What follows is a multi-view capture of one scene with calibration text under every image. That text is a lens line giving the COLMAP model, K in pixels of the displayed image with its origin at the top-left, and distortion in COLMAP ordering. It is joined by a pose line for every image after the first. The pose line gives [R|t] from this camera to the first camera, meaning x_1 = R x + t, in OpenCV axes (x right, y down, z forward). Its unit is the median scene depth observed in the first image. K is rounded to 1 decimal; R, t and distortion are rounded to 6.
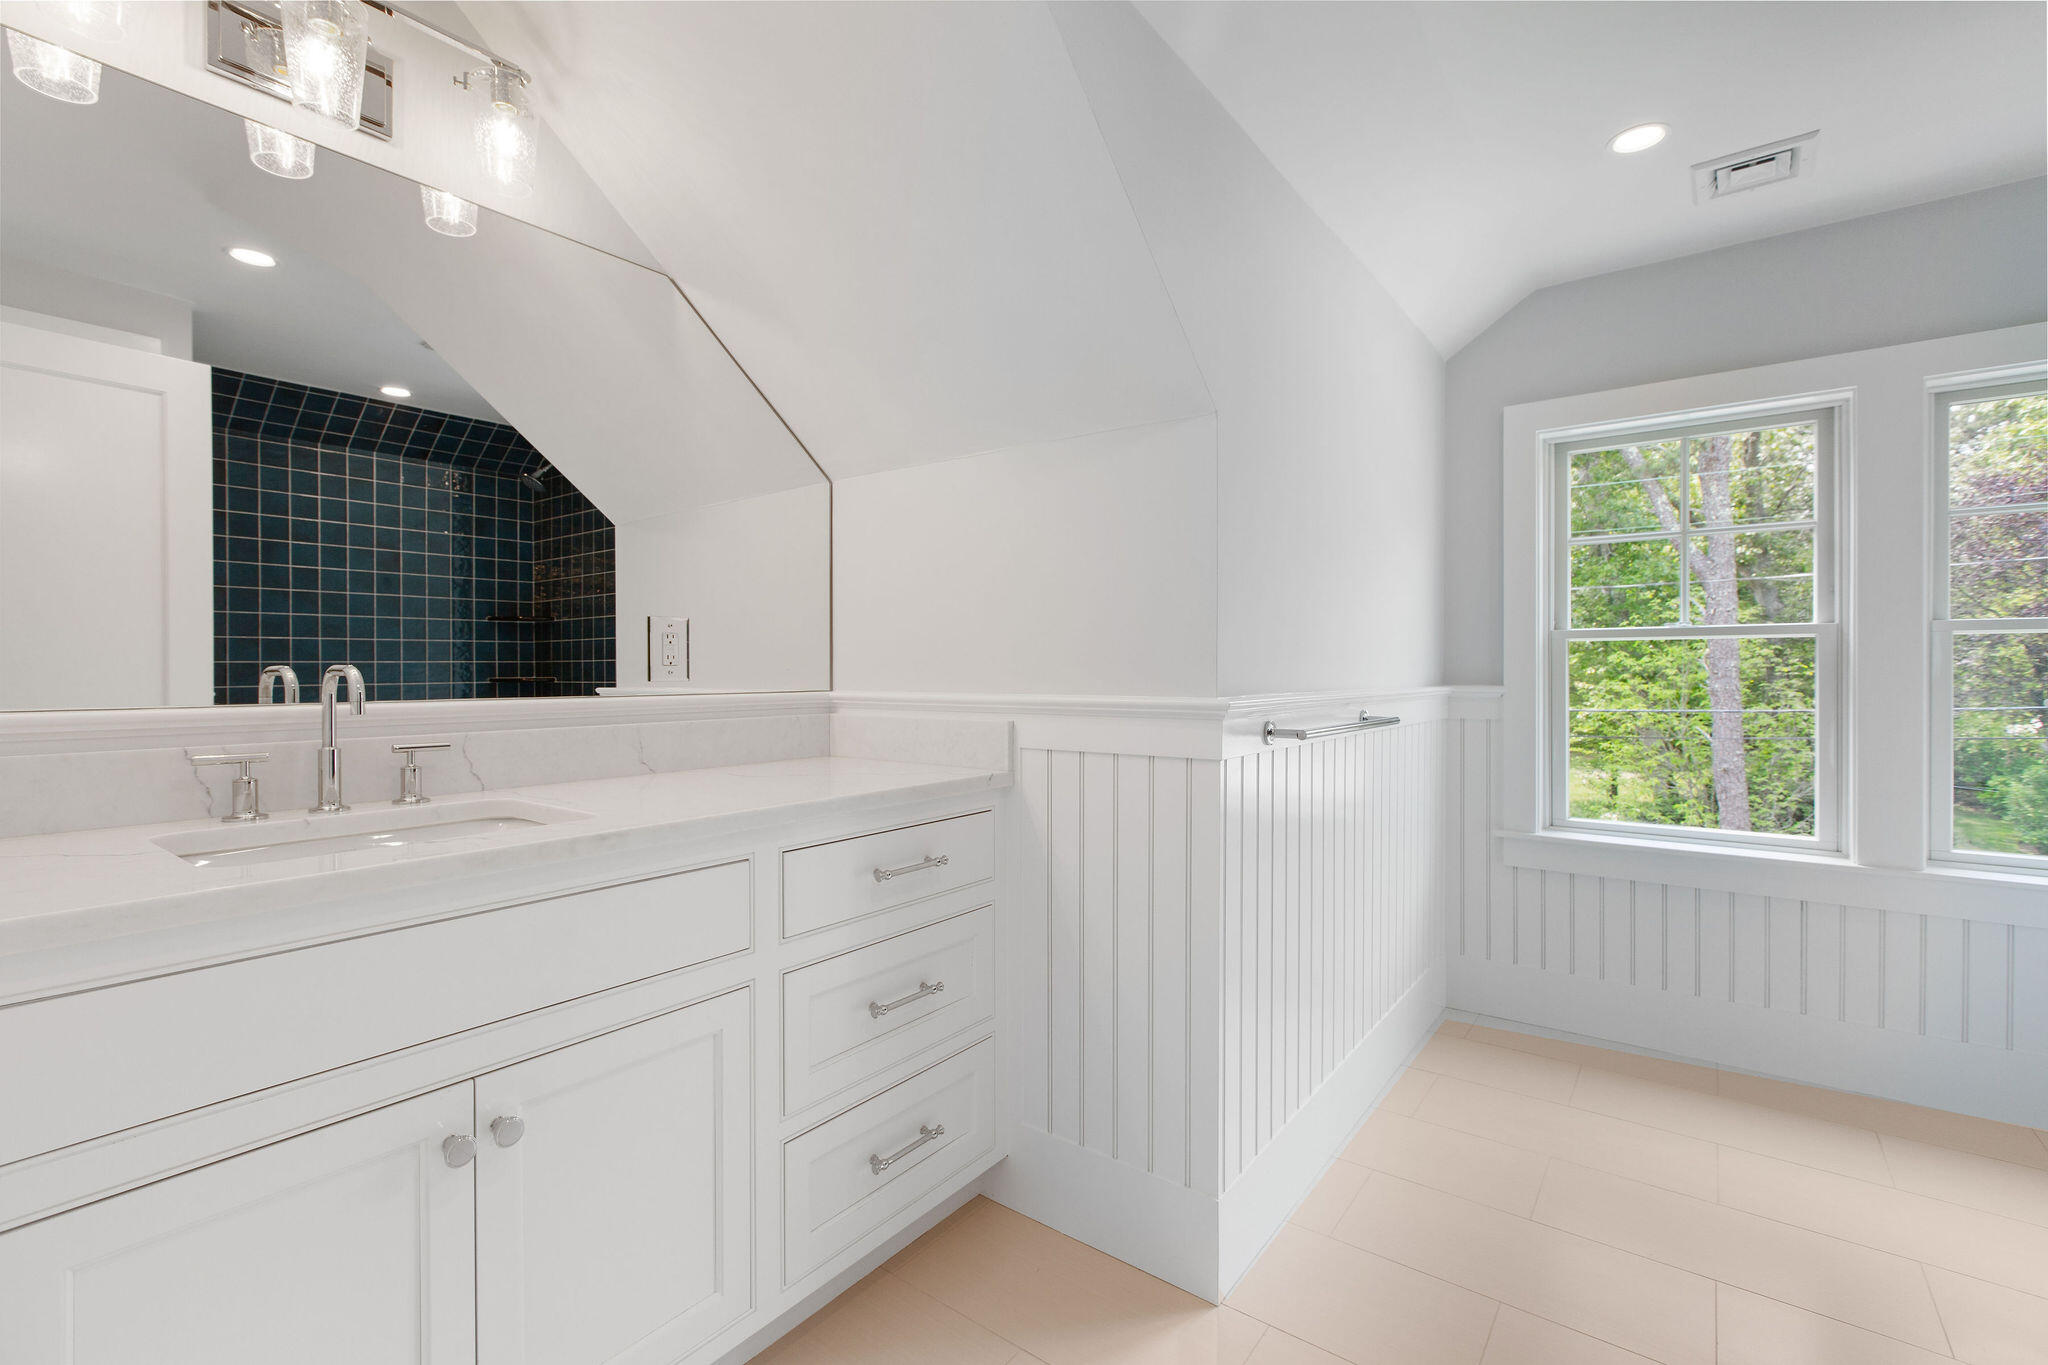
lens RADIAL K [[915.8, 0, 1021.6], [0, 915.8, 675.4], [0, 0, 1]] dist [-0.002924, -0.000142]
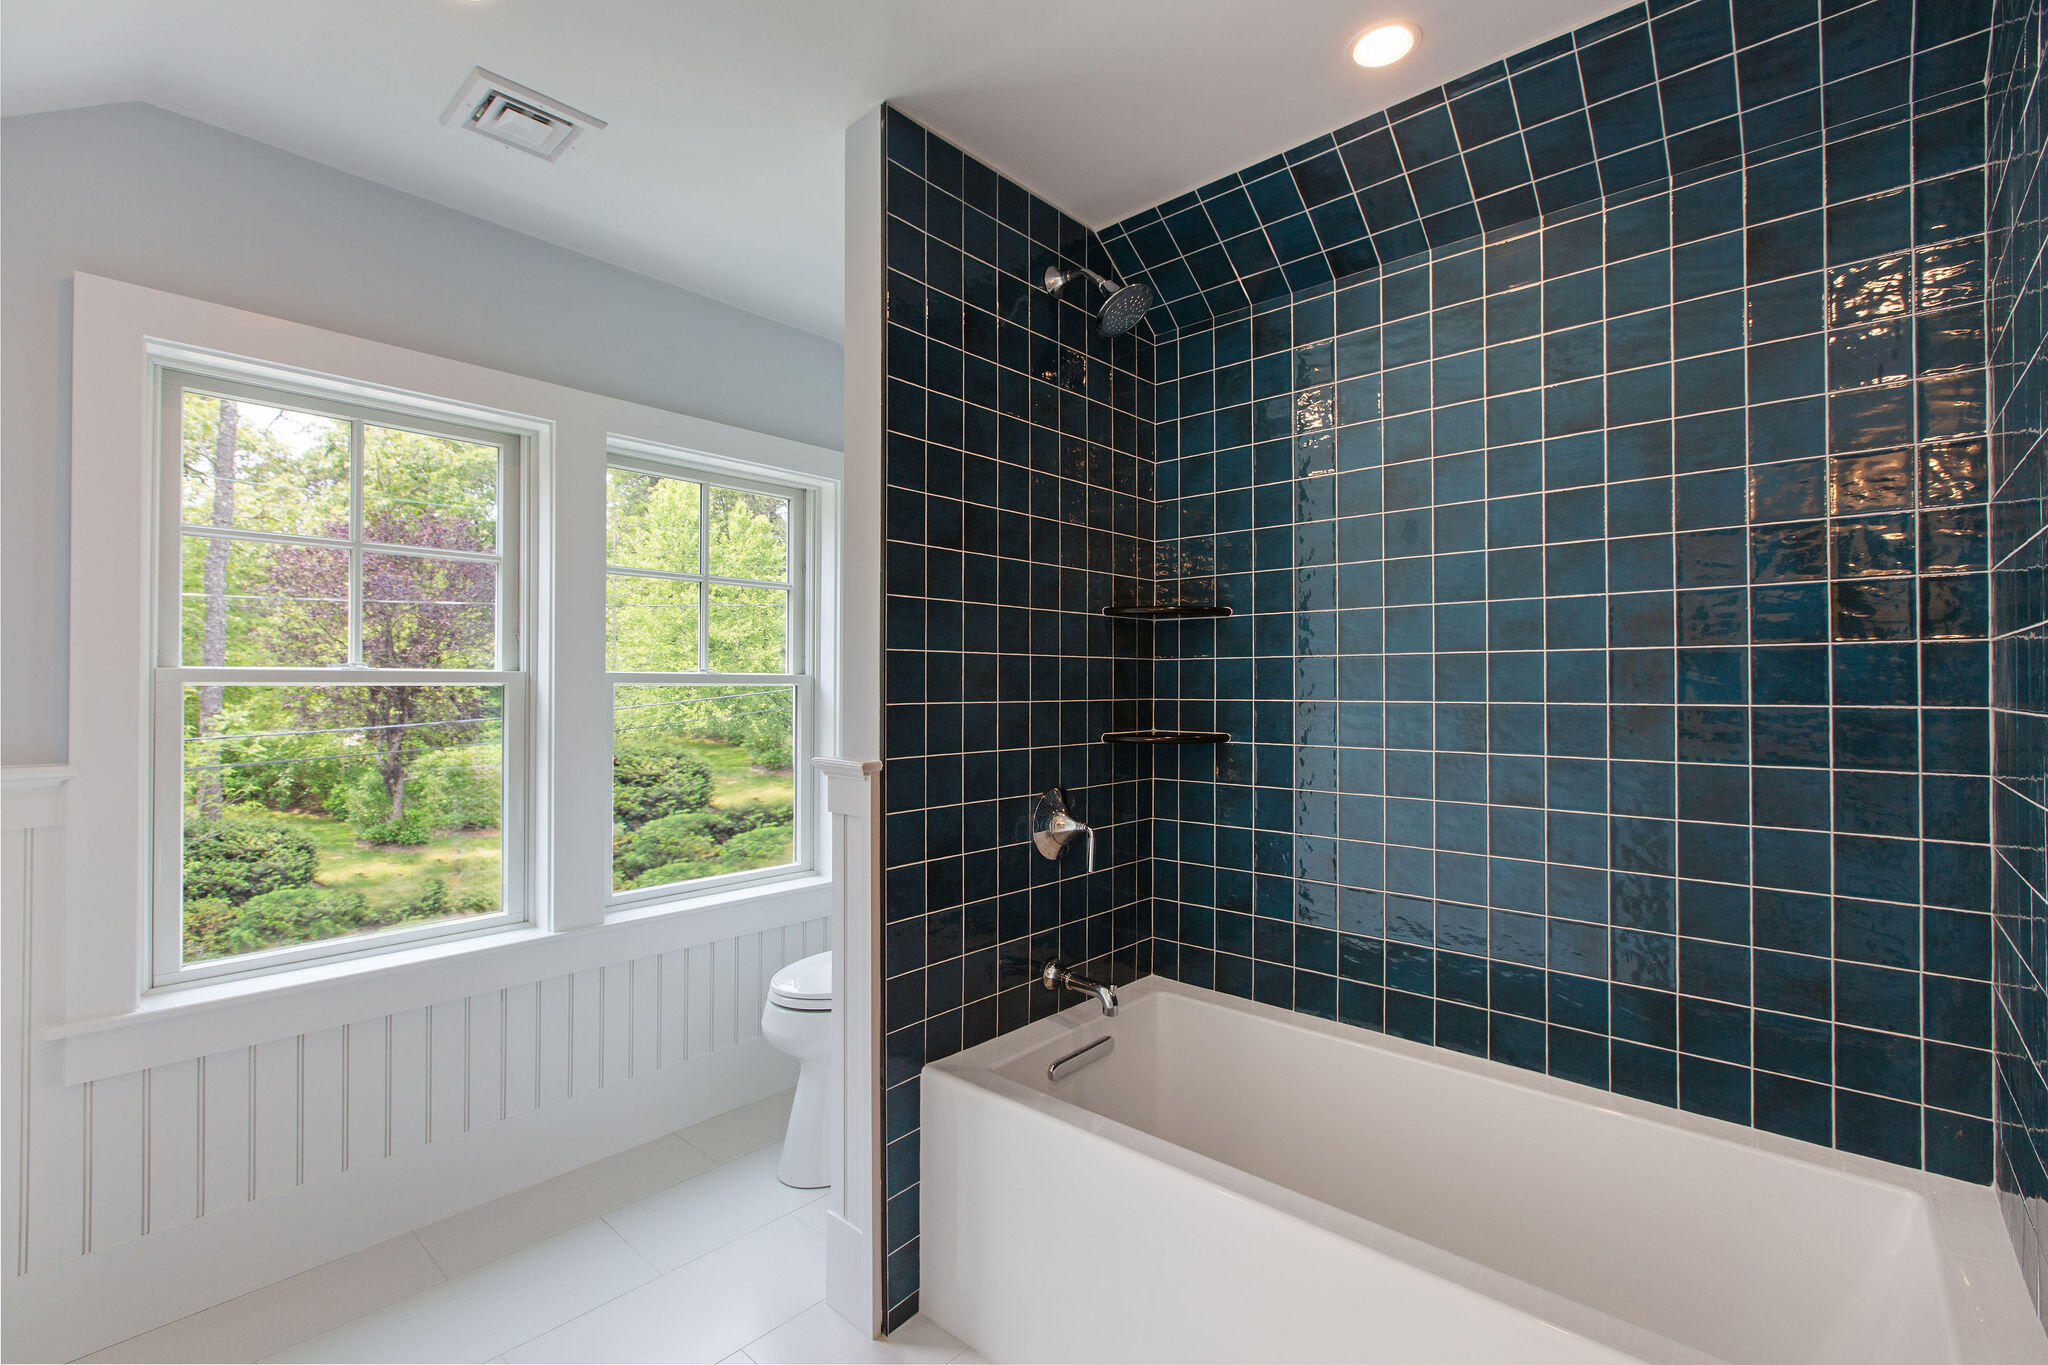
lens RADIAL K [[915.8, 0, 1020.1], [0, 915.8, 677.9], [0, 0, 1]] dist [-0.002924, -0.000142]
pose [[0.096885, 0.014837, 0.995185, 0.026205], [0.004951, 0.999869, -0.015389, -0.030176], [-0.995283, 0.006418, 0.096799, 0.364426]]
